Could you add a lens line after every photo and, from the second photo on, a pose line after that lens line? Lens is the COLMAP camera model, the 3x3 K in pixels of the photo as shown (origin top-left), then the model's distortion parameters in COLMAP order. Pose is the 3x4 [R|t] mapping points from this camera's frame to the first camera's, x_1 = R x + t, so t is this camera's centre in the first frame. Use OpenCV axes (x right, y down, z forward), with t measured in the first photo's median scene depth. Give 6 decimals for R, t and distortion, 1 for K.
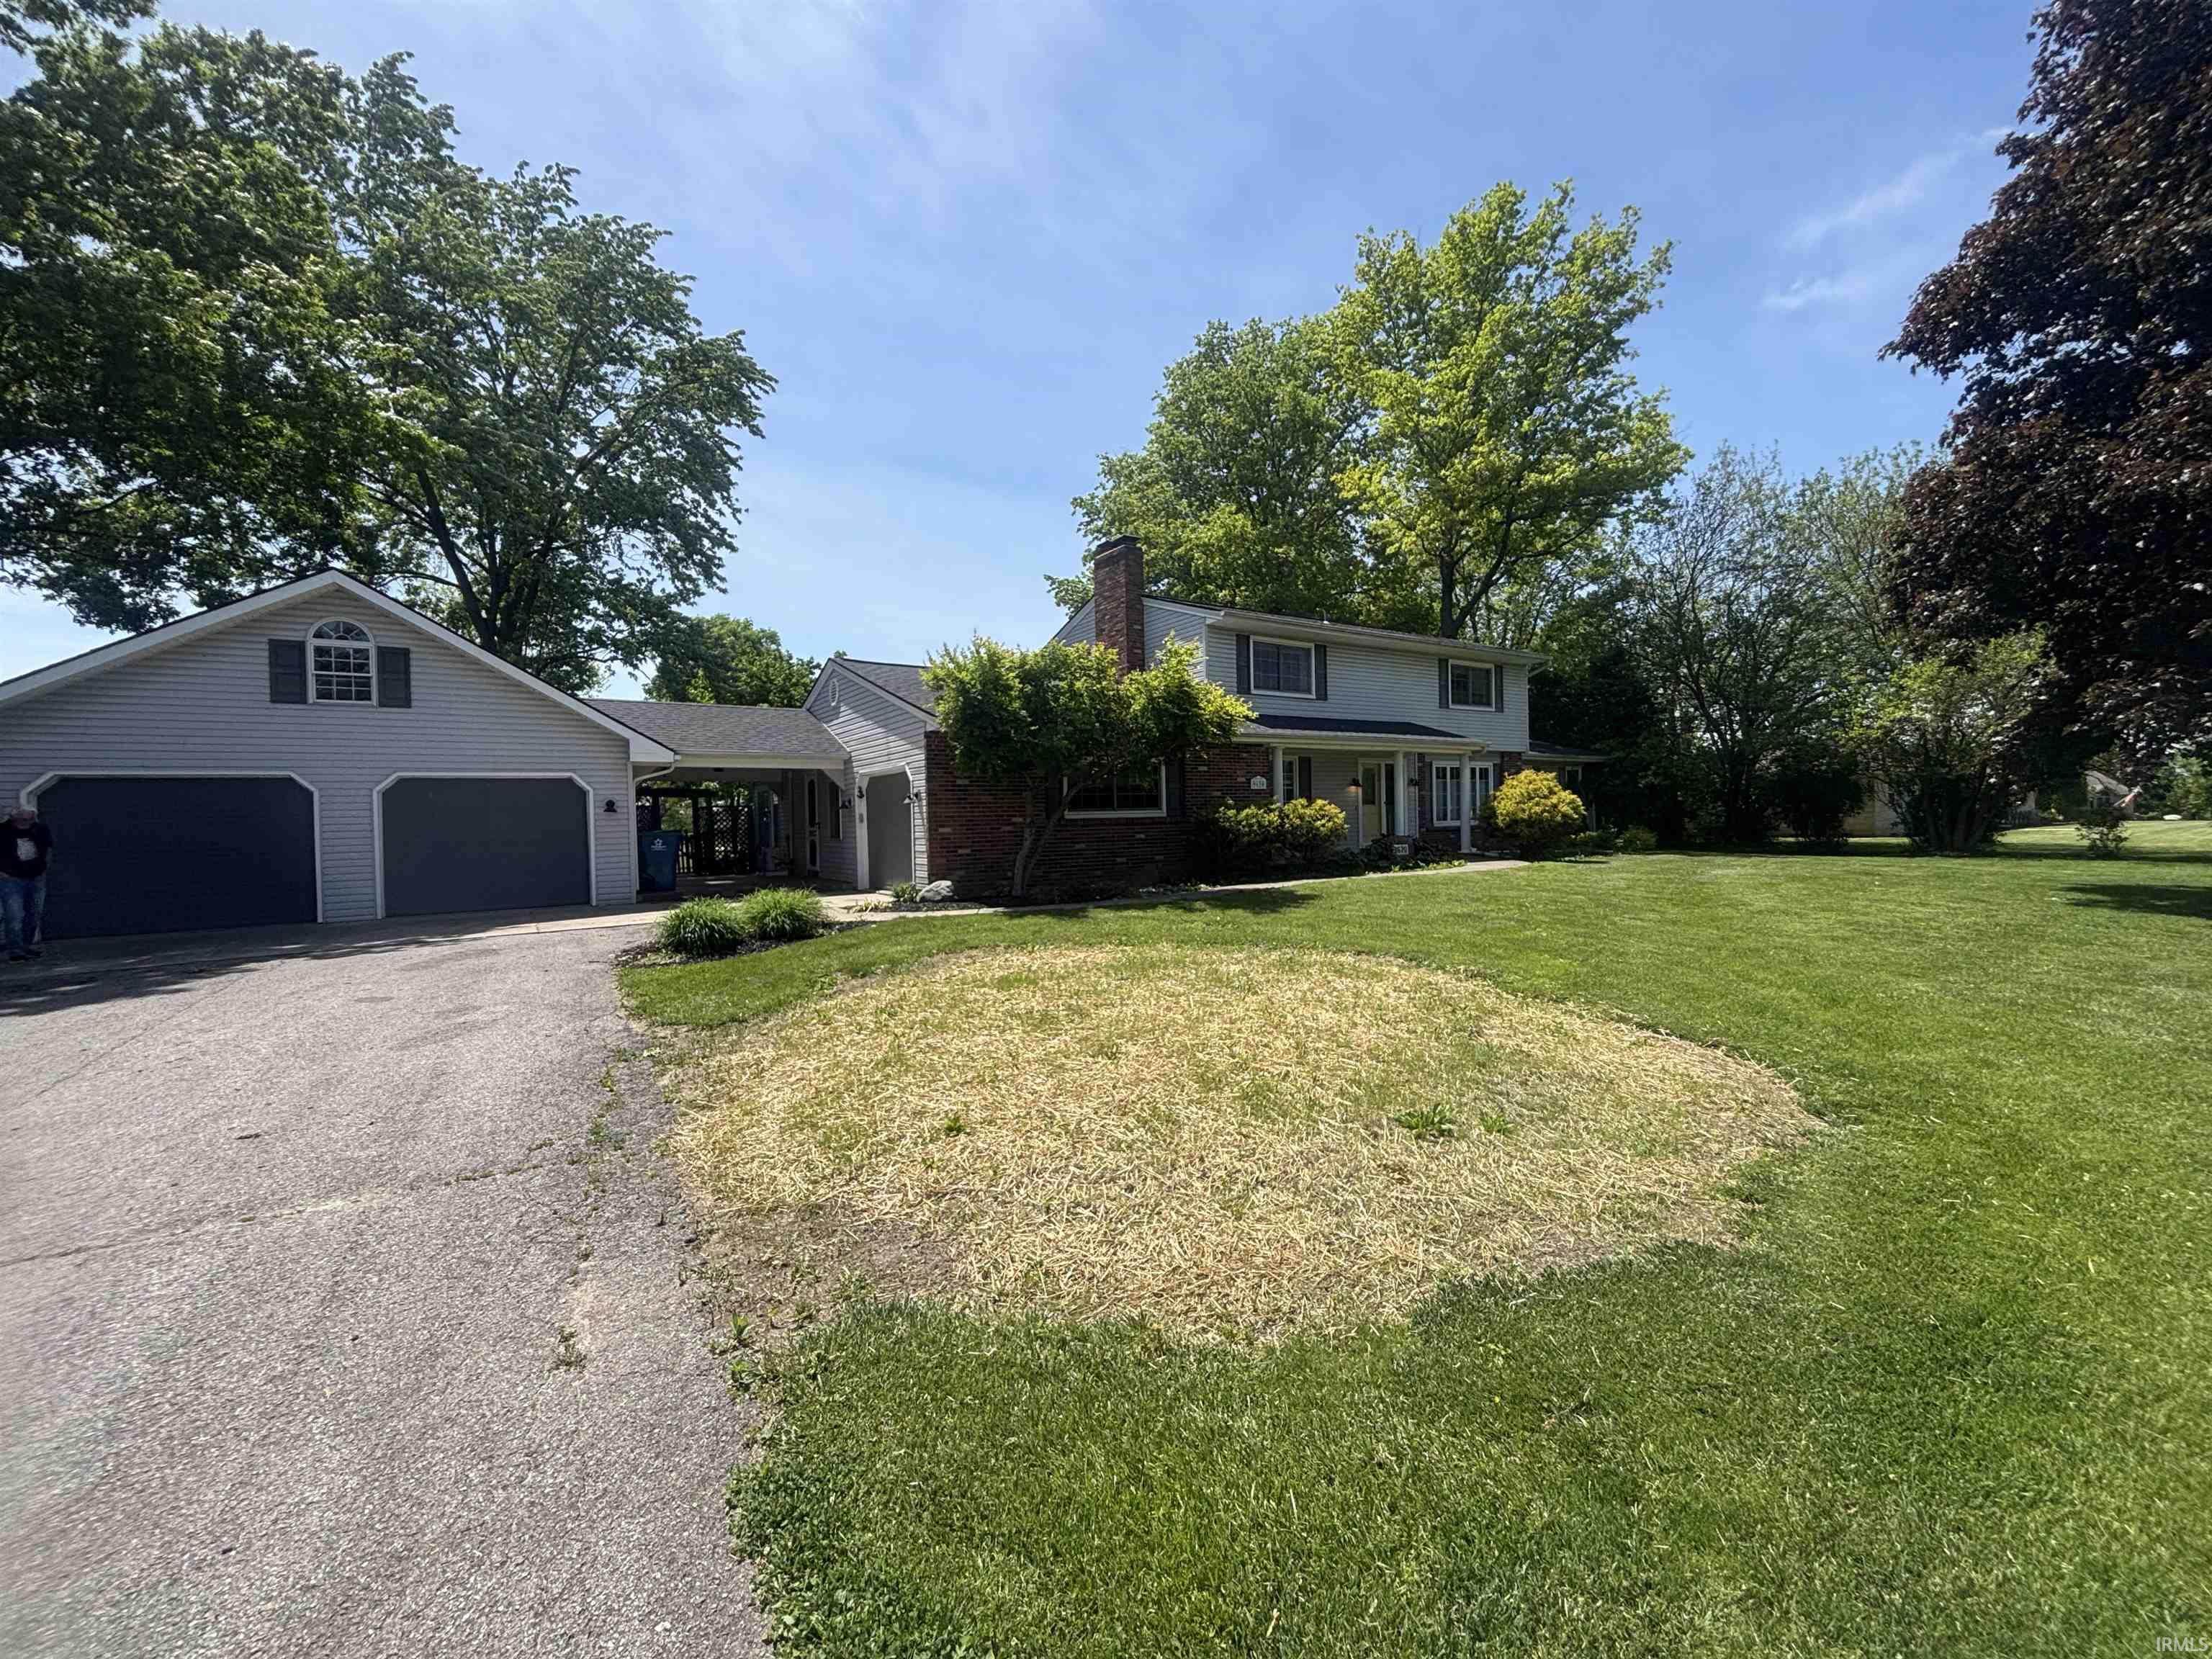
lens RADIAL K [[853.6, 0, 1108.1], [0, 853.6, 775.9], [0, 0, 1]] dist [0.000100, -0.000001]
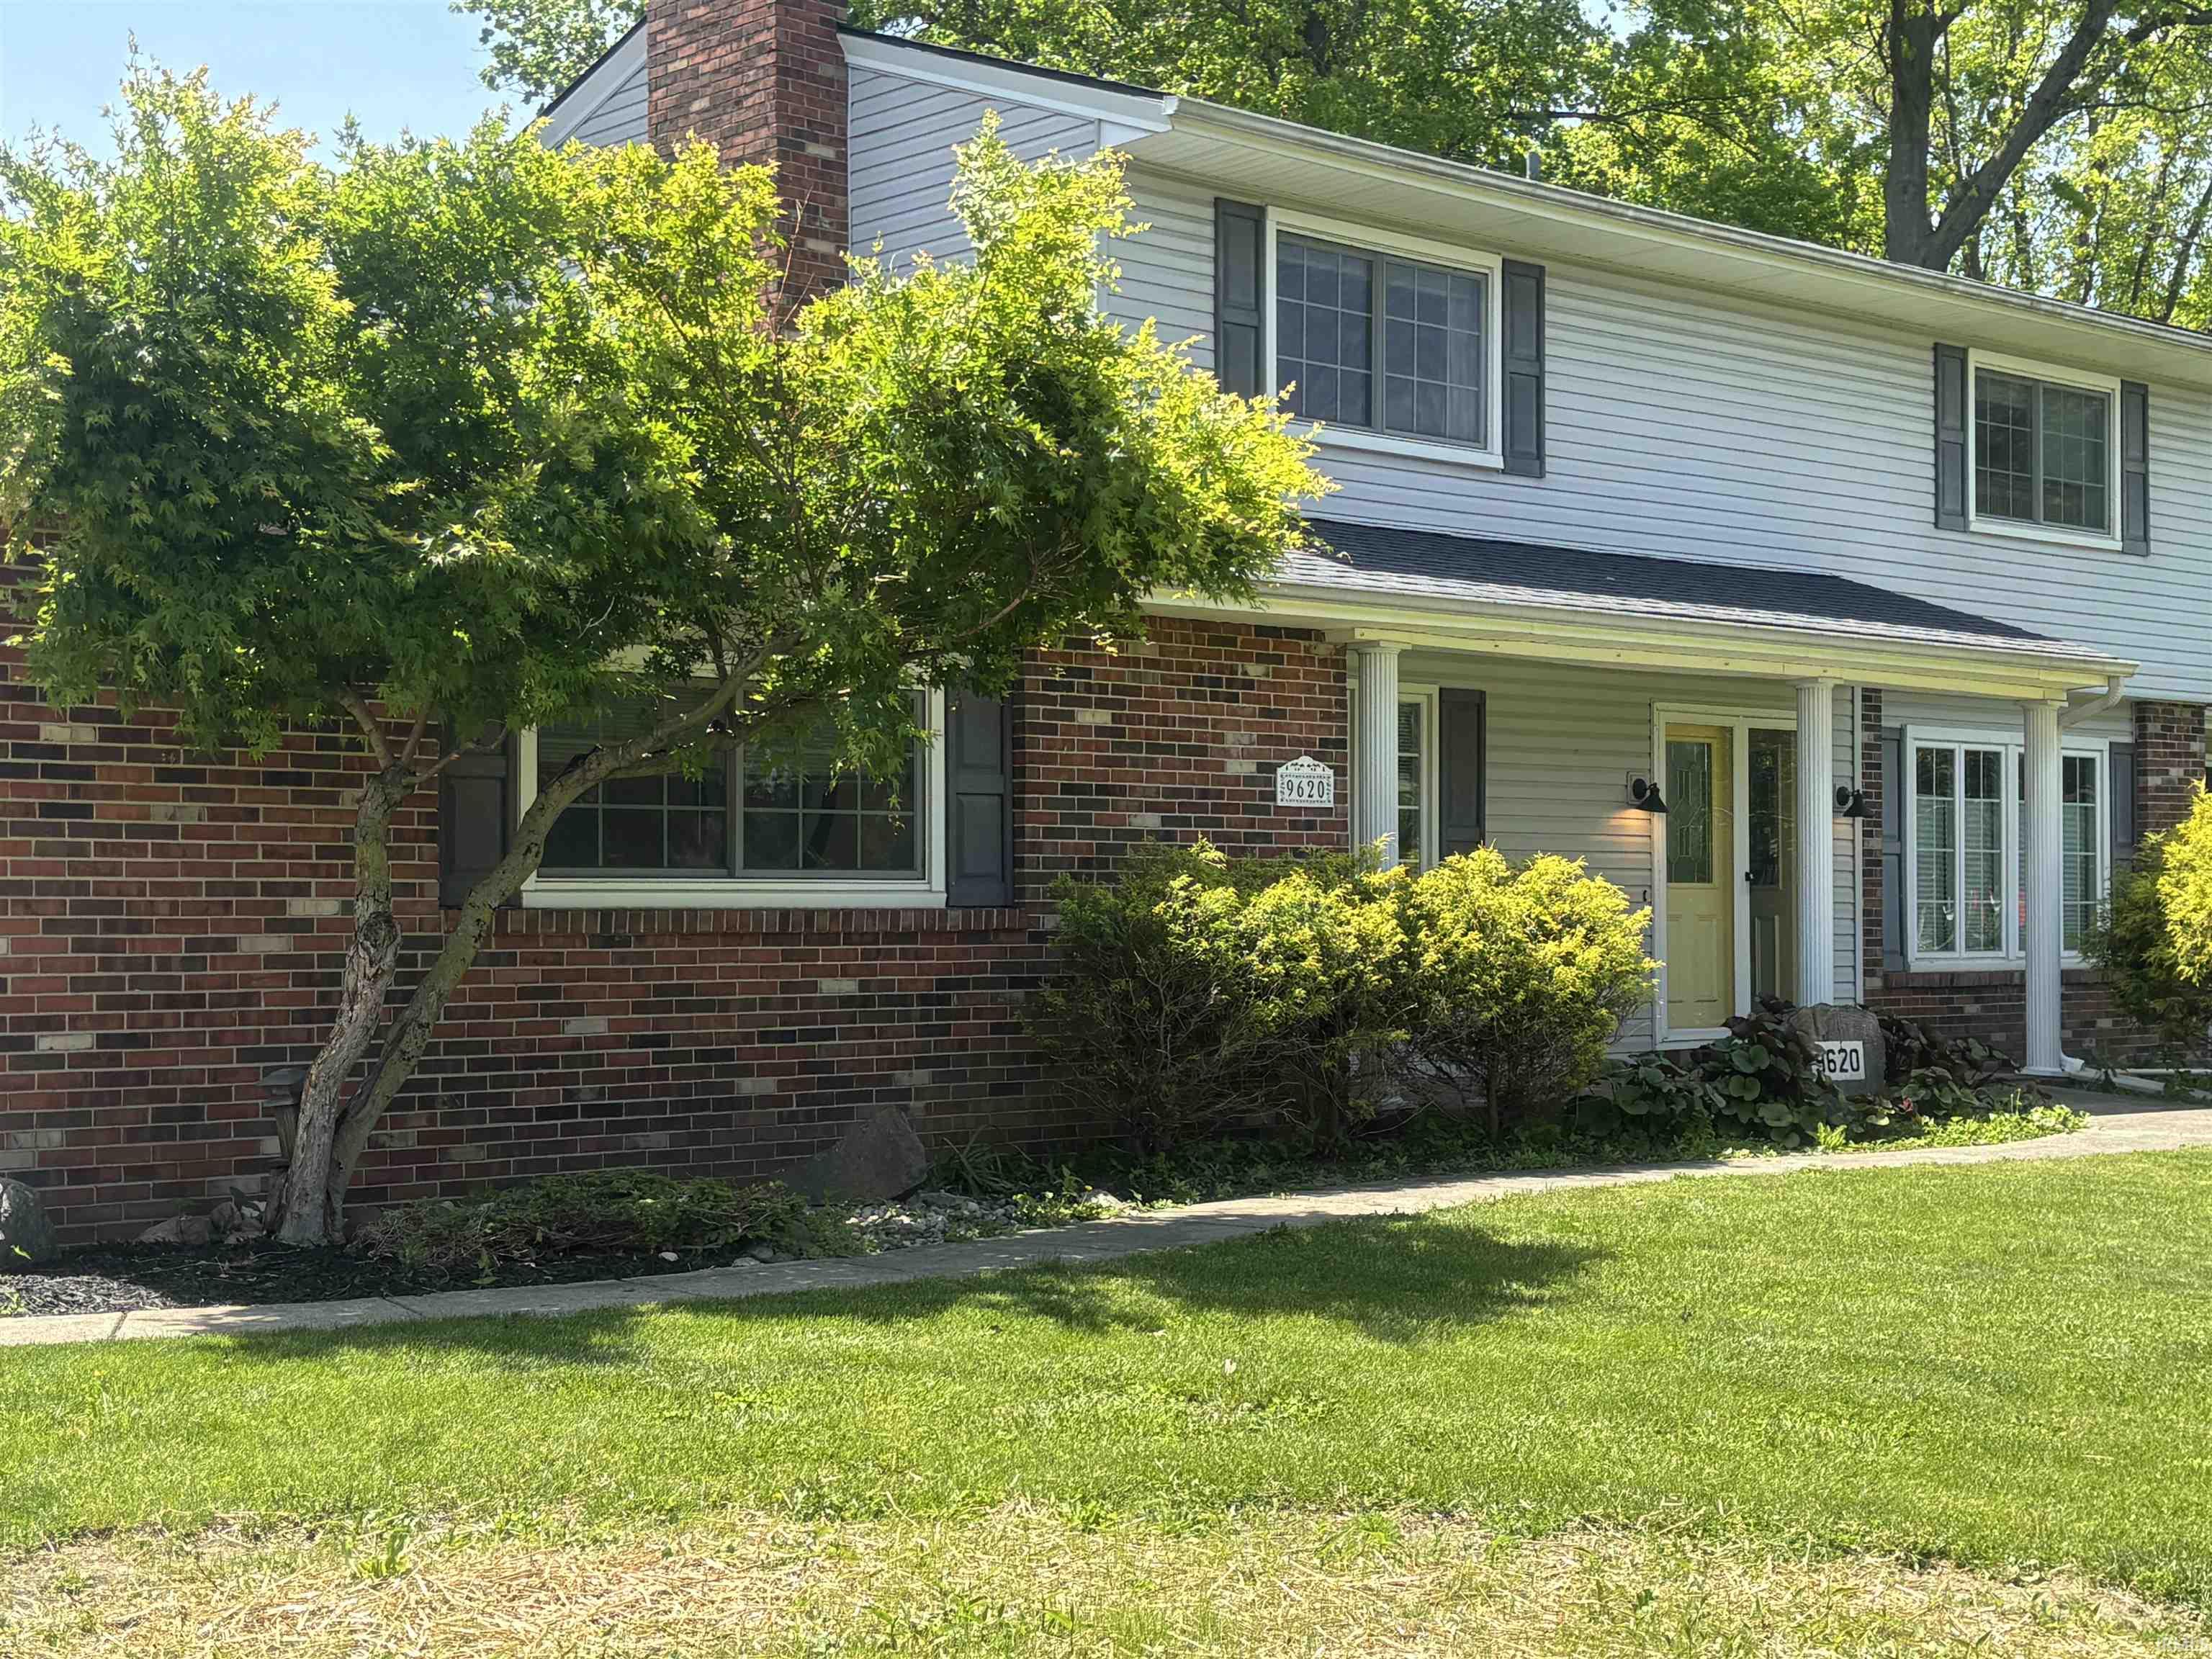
lens RADIAL K [[3148.7, 0, 1106.0], [0, 3148.7, 829.5], [0, 0, 1]] dist [0.174869, -0.778837]
pose [[0.989406, 0.027528, 0.142544, -0.014326], [-0.030678, 0.999330, 0.019947, 0.005864], [-0.141899, -0.024109, 0.989587, 0.104484]]
